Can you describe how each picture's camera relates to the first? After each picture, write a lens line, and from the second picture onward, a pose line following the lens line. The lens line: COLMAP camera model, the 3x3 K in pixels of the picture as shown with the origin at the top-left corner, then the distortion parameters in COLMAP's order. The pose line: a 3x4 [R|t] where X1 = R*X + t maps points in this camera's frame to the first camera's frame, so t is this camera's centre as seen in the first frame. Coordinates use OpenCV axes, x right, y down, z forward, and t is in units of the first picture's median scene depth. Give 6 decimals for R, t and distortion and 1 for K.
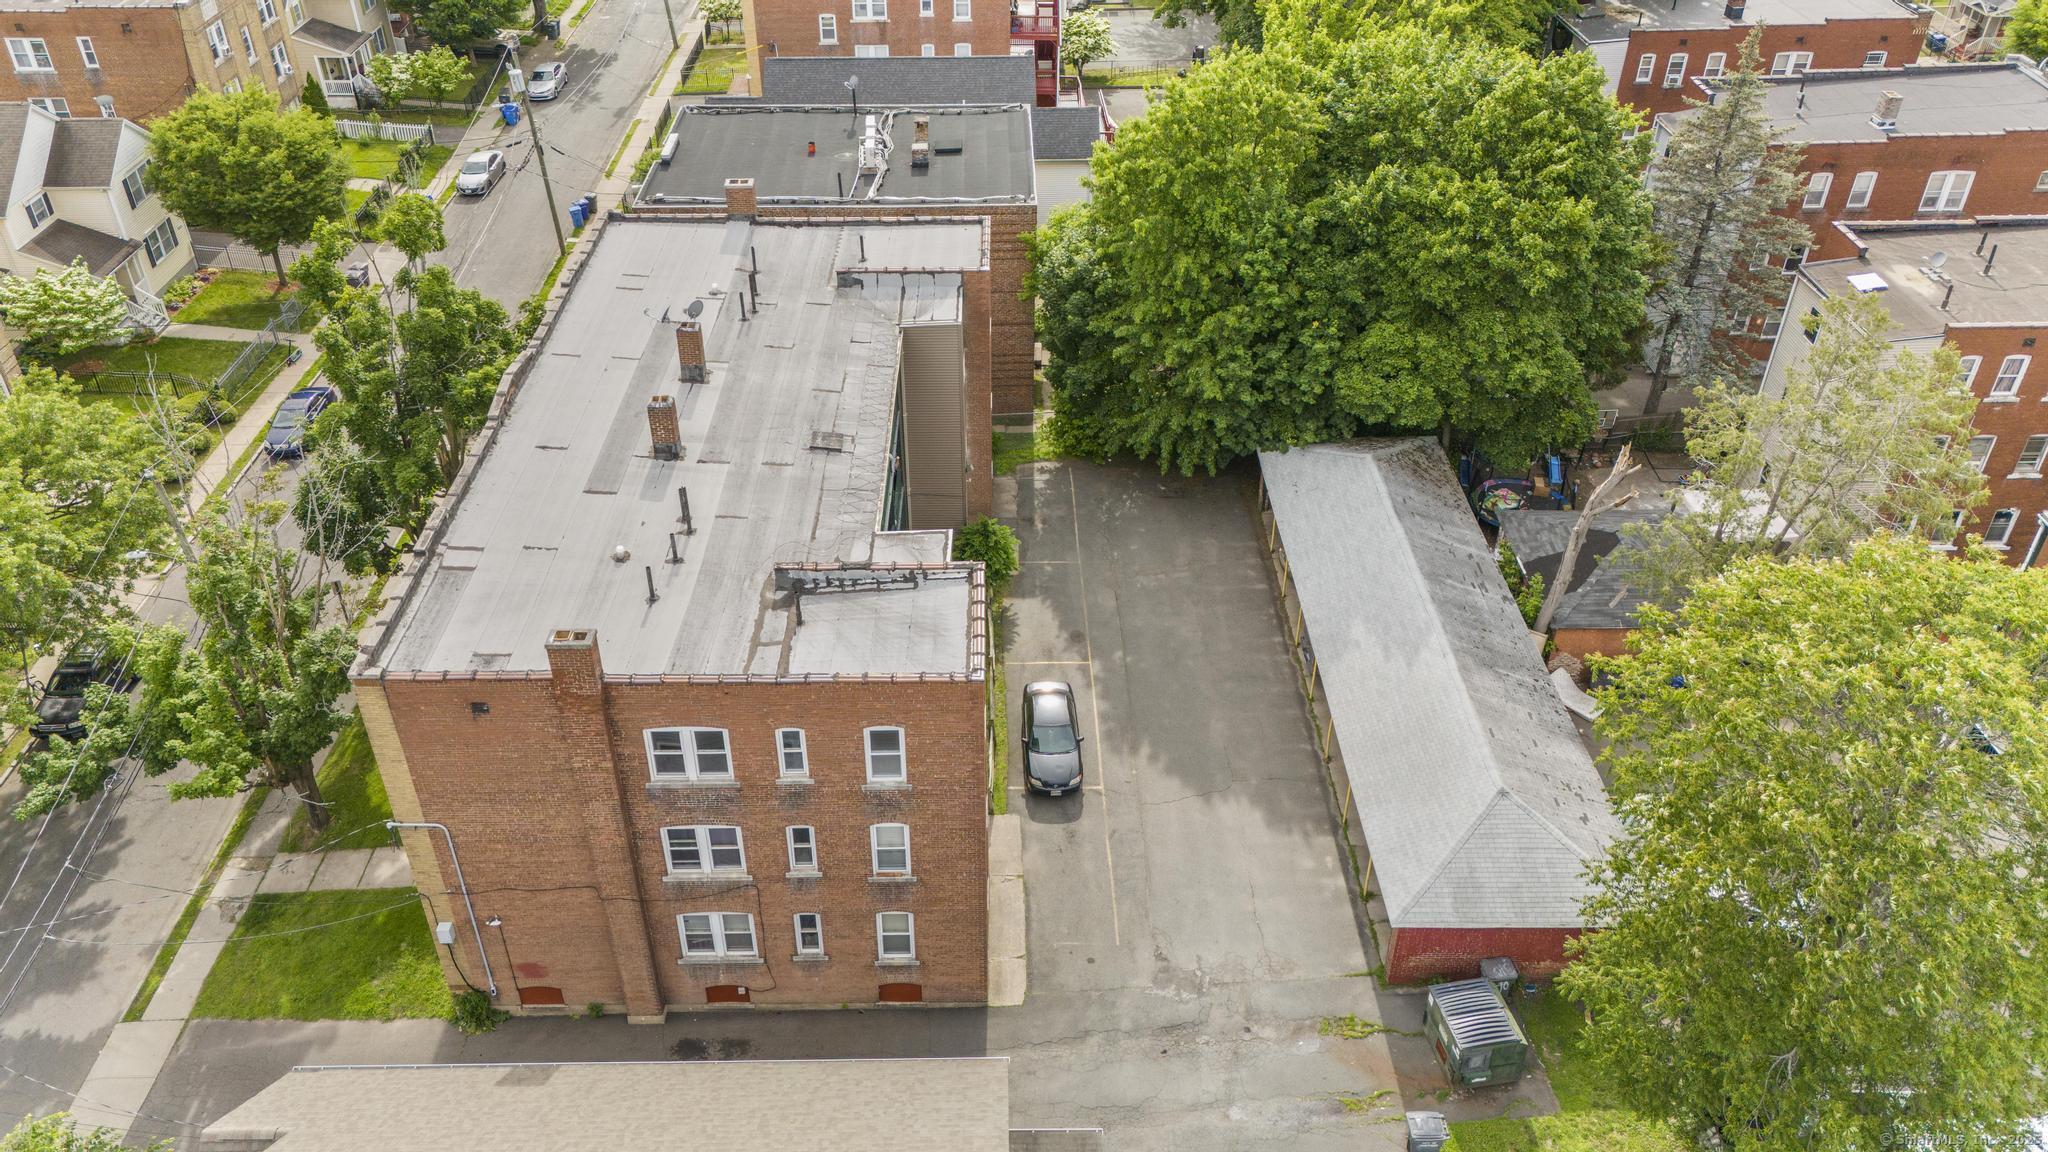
lens RADIAL K [[1521.2, 0, 989.5], [0, 1521.2, 516.8], [0, 0, 1]] dist [0.086388, -0.096600]
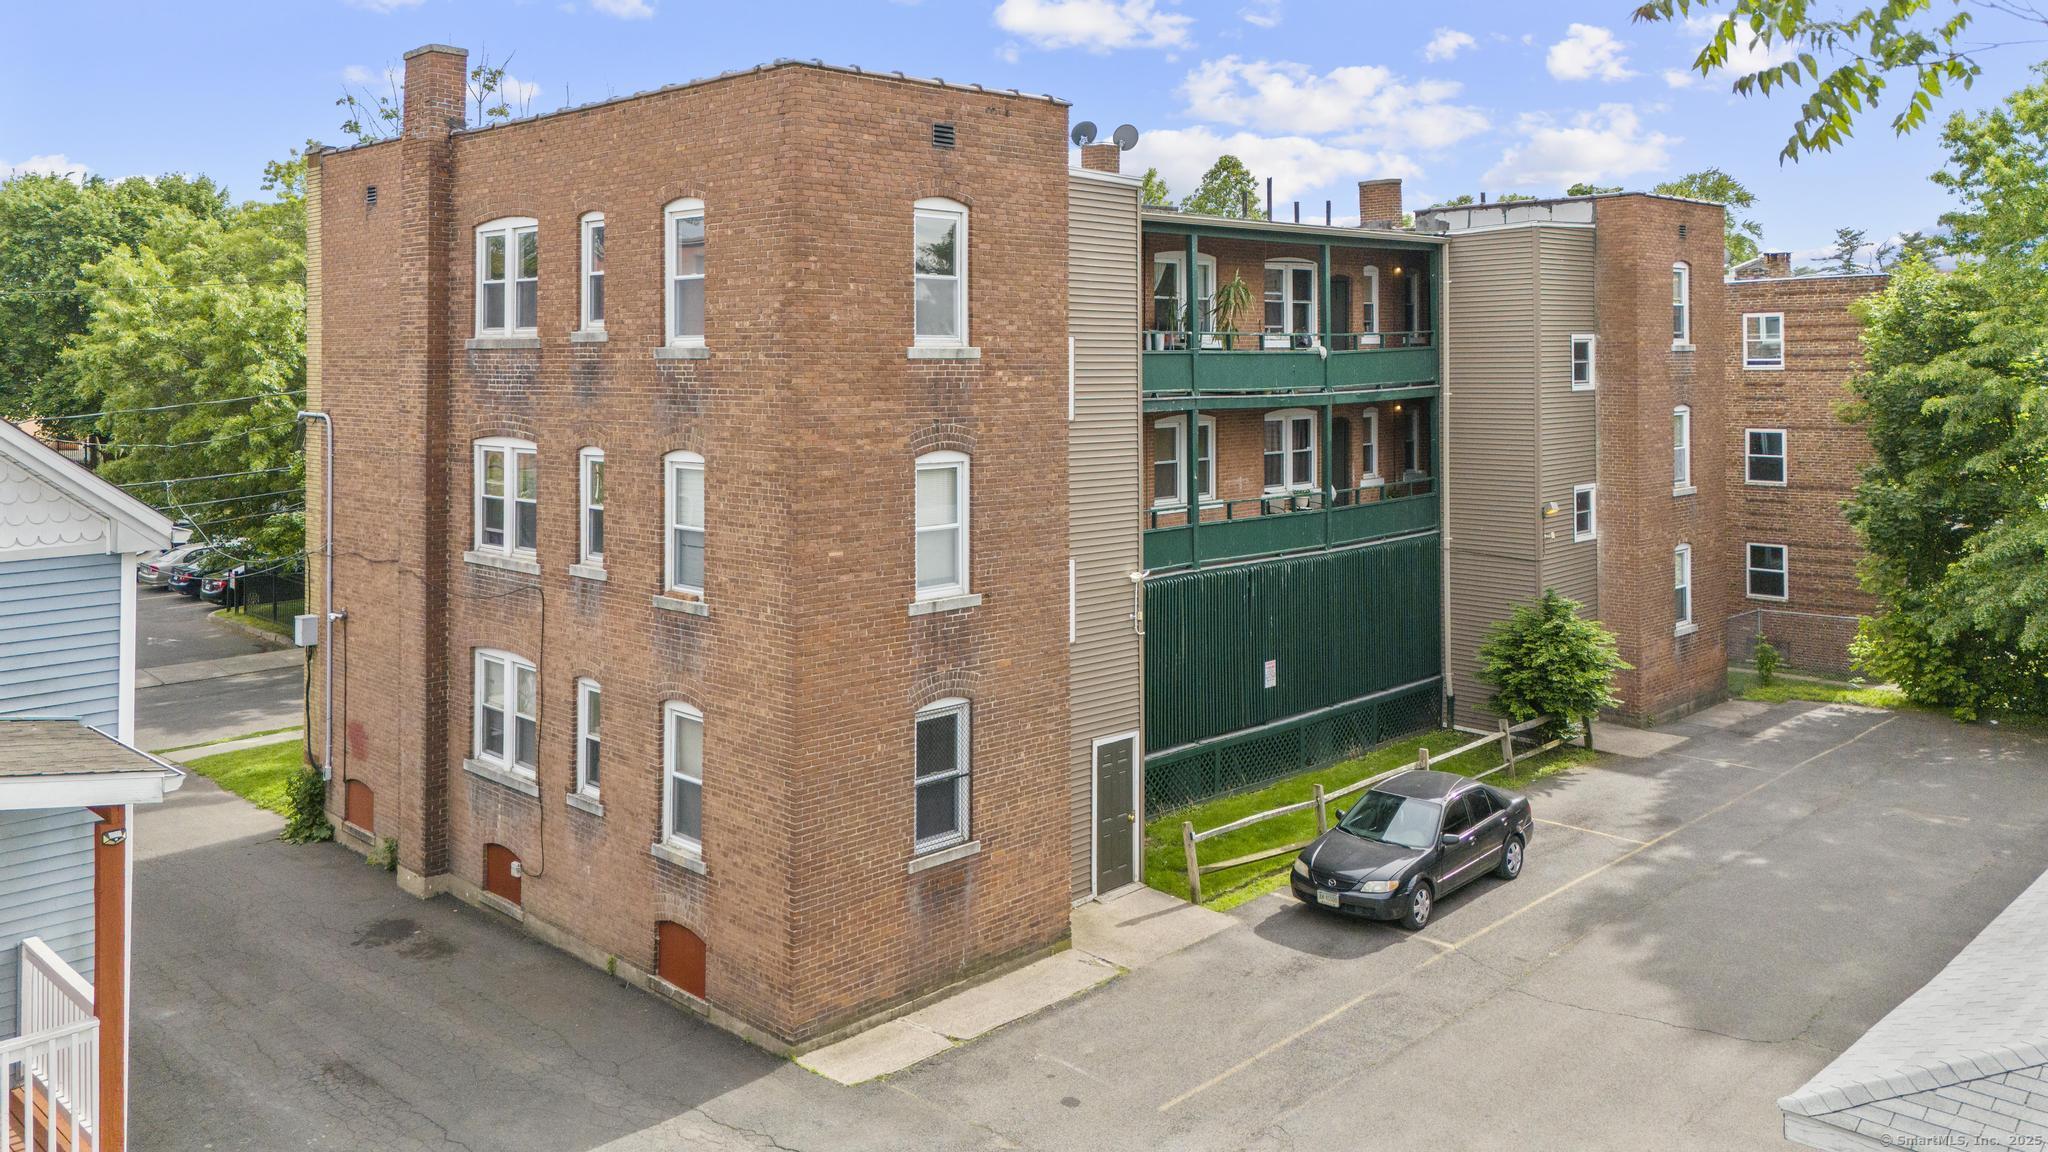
lens RADIAL K [[1540.3, 0, 1029.0], [0, 1540.3, 358.1], [0, 0, 1]] dist [0.100314, -0.005249]
pose [[0.715406, 0.013503, -0.698579, 0.222473], [-0.397243, 0.830364, -0.390761, 0.195092], [0.574798, 0.557058, 0.599411, 0.433463]]
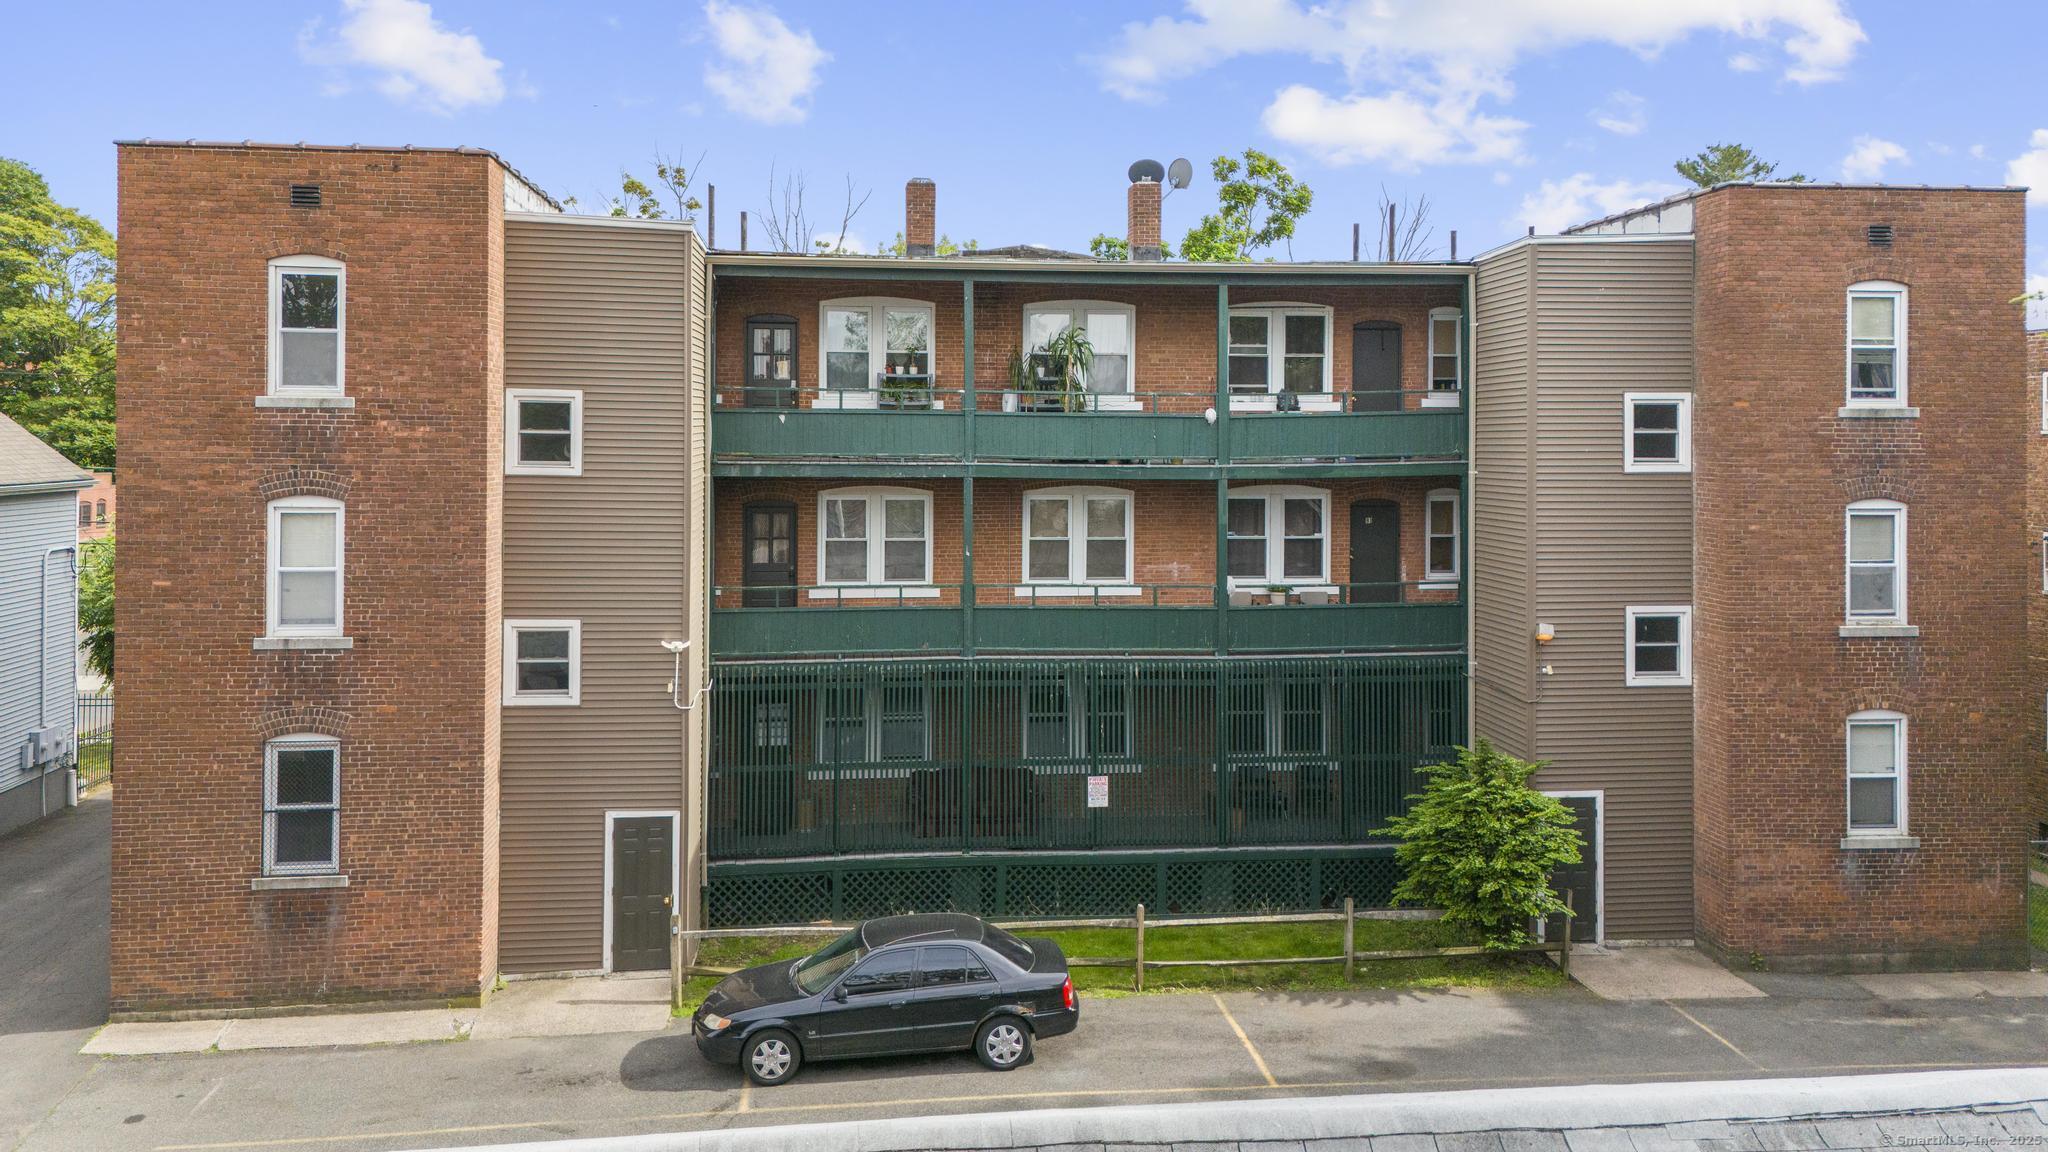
lens RADIAL K [[1511.2, 0, 1027.6], [0, 1511.2, 416.3], [0, 0, 1]] dist [0.073673, -0.057917]
pose [[0.126758, 0.002750, -0.991930, 0.330551], [-0.563743, 0.822999, -0.069759, 0.023166], [0.816166, 0.568036, 0.105872, 0.694288]]
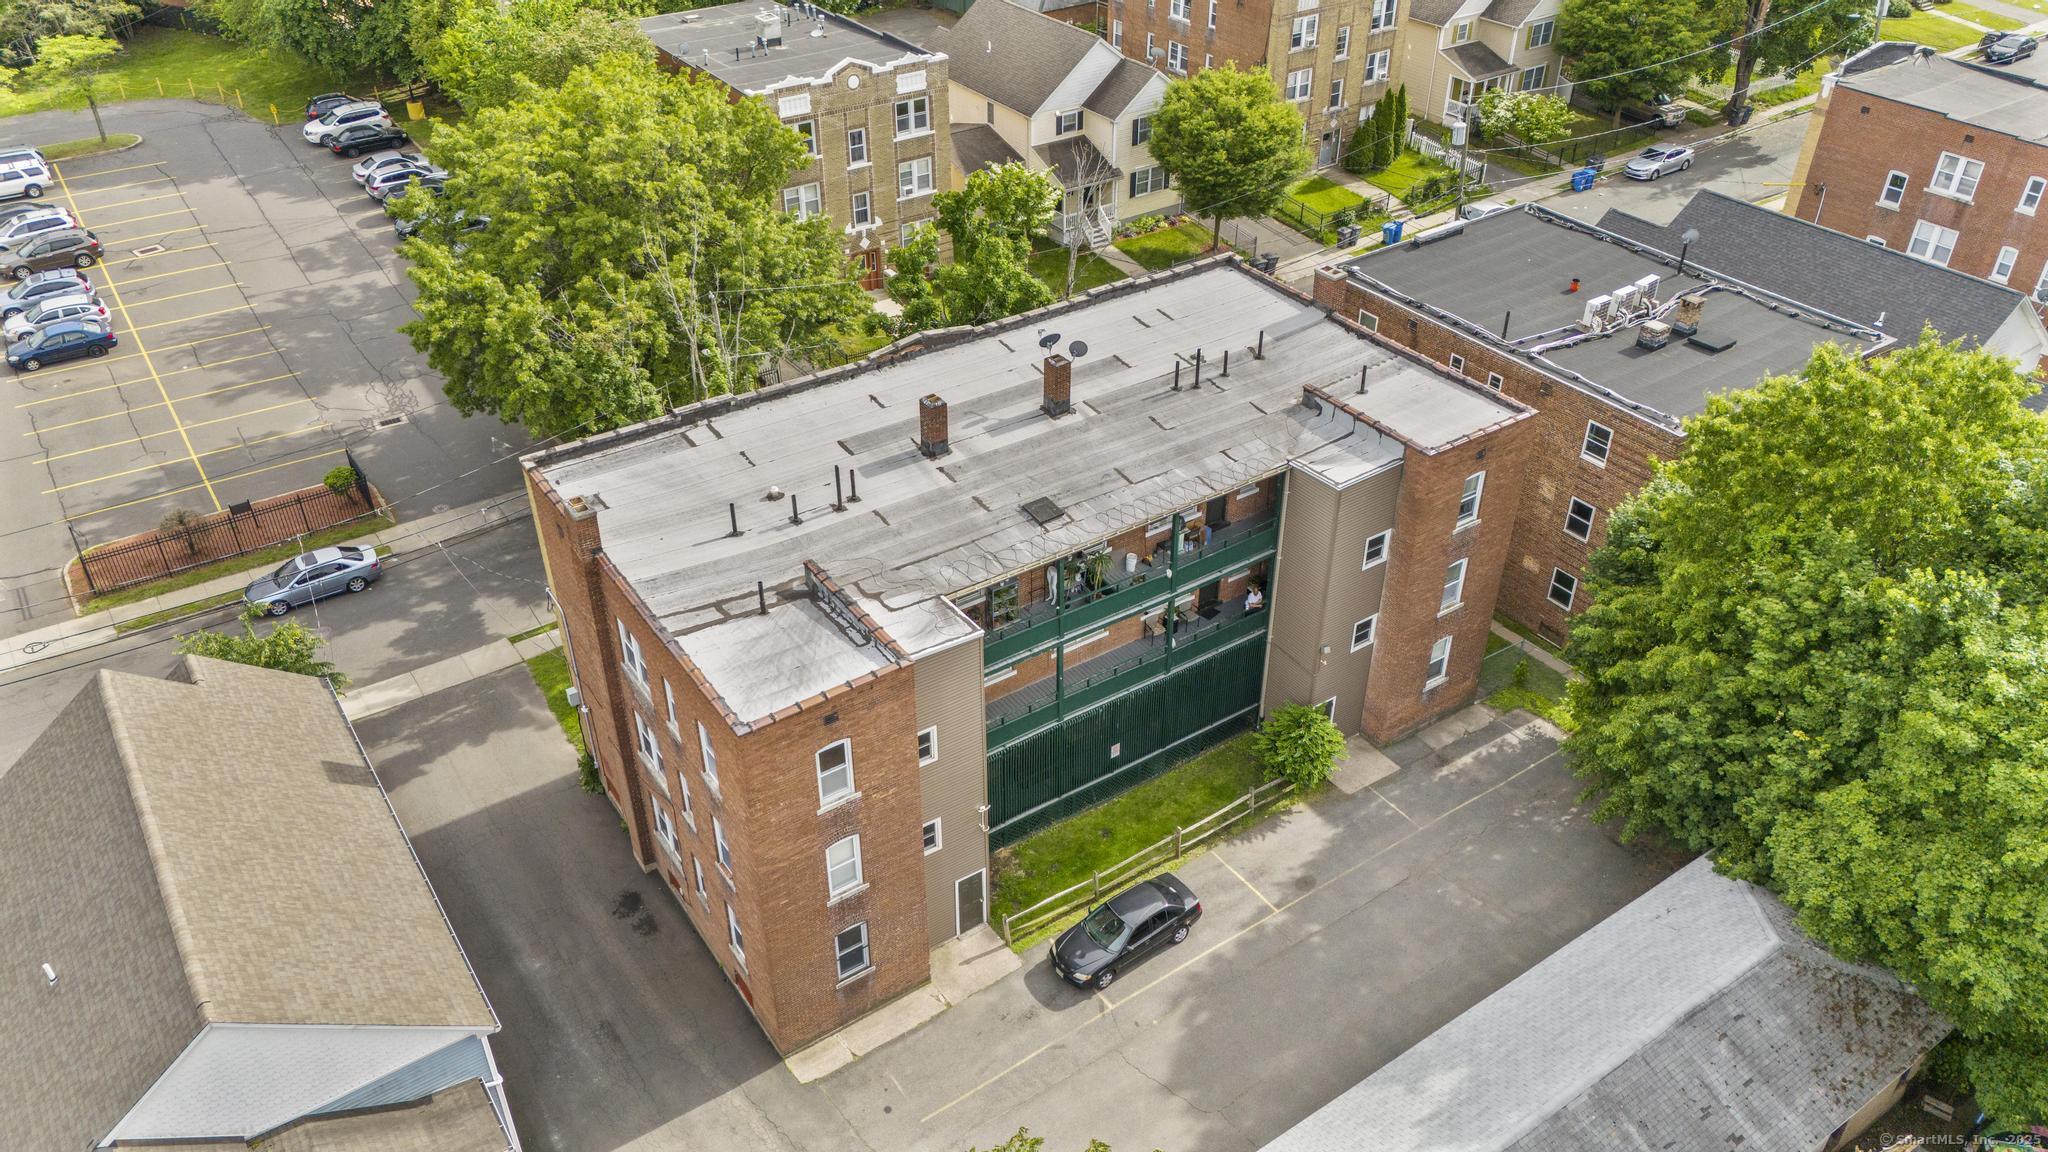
lens RADIAL K [[1490.1, 0, 1024.0], [0, 1490.1, 576.0], [0, 0, 1]] dist [0.085489, -0.091901]
pose [[0.572102, 0.476330, -0.667690, 0.380024], [-0.462932, 0.859538, 0.216536, -0.150761], [0.677047, 0.185214, 0.712252, 0.228736]]
